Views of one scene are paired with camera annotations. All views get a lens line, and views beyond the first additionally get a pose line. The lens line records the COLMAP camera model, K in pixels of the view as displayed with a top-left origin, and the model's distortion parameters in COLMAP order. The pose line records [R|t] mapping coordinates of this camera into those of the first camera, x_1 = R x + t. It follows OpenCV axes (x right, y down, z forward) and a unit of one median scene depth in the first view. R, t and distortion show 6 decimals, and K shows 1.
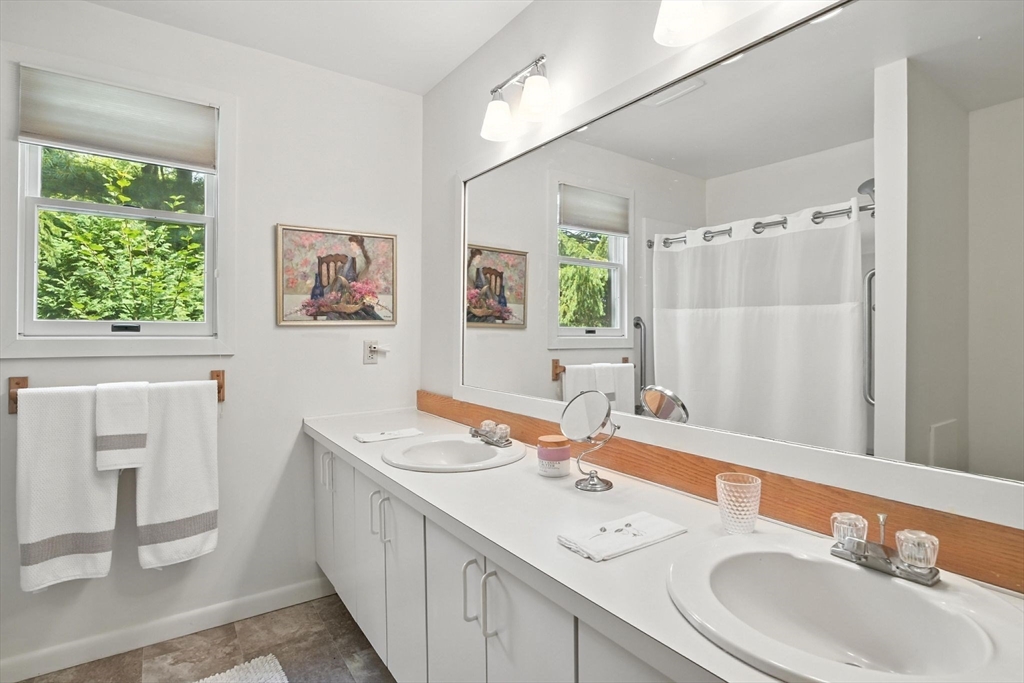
lens RADIAL K [[522.2, 0, 511.5], [0, 522.2, 336.0], [0, 0, 1]] dist [-0.003821, 0.000904]
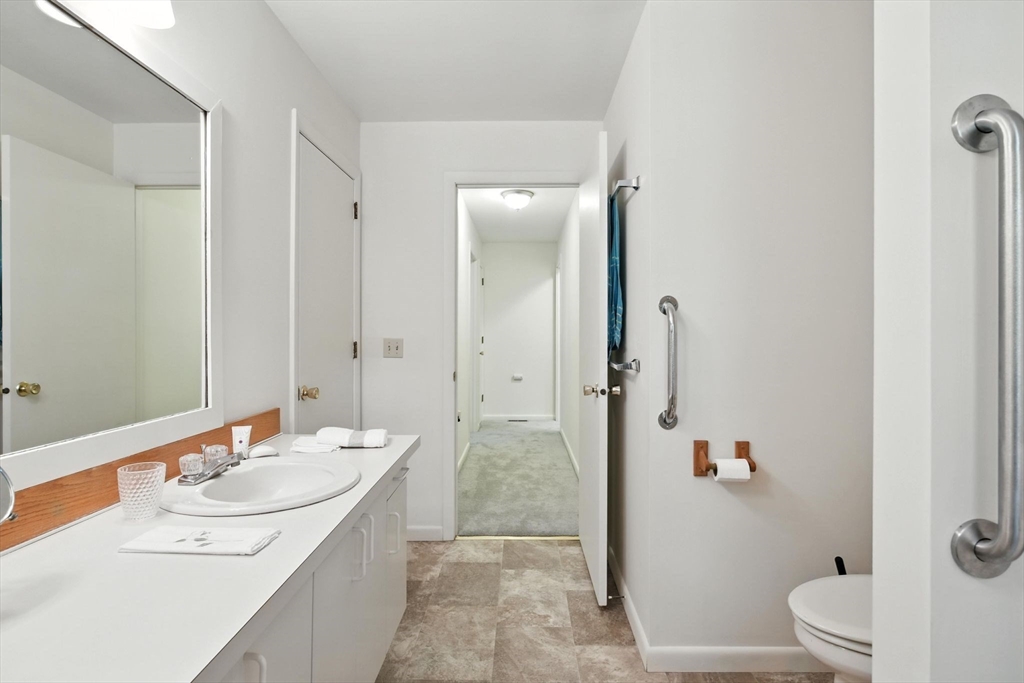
lens RADIAL K [[522.2, 0, 511.4], [0, 522.2, 343.2], [0, 0, 1]] dist [-0.003821, 0.000904]
pose [[-0.822168, 0.010871, 0.569141, -1.179976], [0.011299, 0.999932, -0.002776, 0.021999], [-0.569133, 0.004148, -0.822235, 1.886994]]
